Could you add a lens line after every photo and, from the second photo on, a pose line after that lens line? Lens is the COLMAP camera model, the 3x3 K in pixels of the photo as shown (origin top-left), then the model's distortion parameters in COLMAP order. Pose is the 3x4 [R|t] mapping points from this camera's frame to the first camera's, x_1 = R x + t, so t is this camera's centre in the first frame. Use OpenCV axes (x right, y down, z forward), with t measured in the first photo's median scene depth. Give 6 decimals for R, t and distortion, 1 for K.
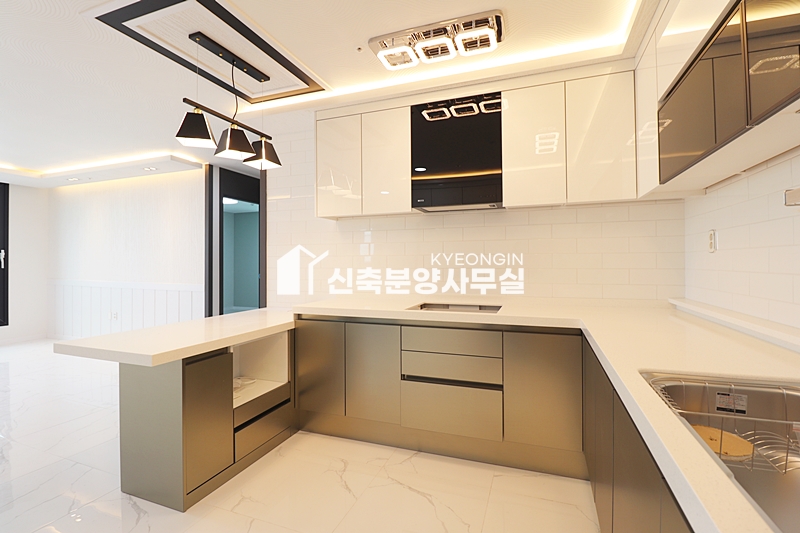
lens RADIAL K [[379.0, 0, 401.1], [0, 379.0, 263.6], [0, 0, 1]] dist [-0.002030, -0.001495]
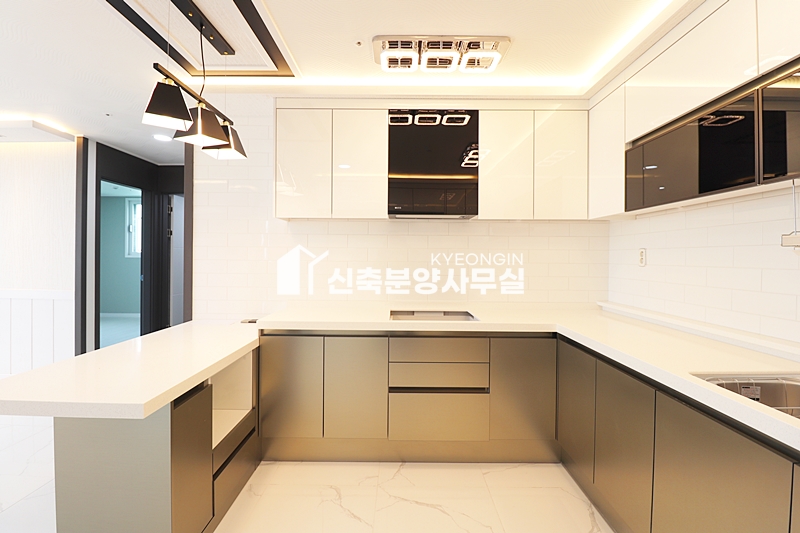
lens RADIAL K [[379.0, 0, 400.0], [0, 379.0, 263.1], [0, 0, 1]] dist [-0.002030, -0.001495]
pose [[0.937186, 0.006871, 0.348762, -0.294297], [-0.011464, 0.999873, 0.011106, -0.035069], [-0.348641, -0.014407, 0.937146, 0.077201]]
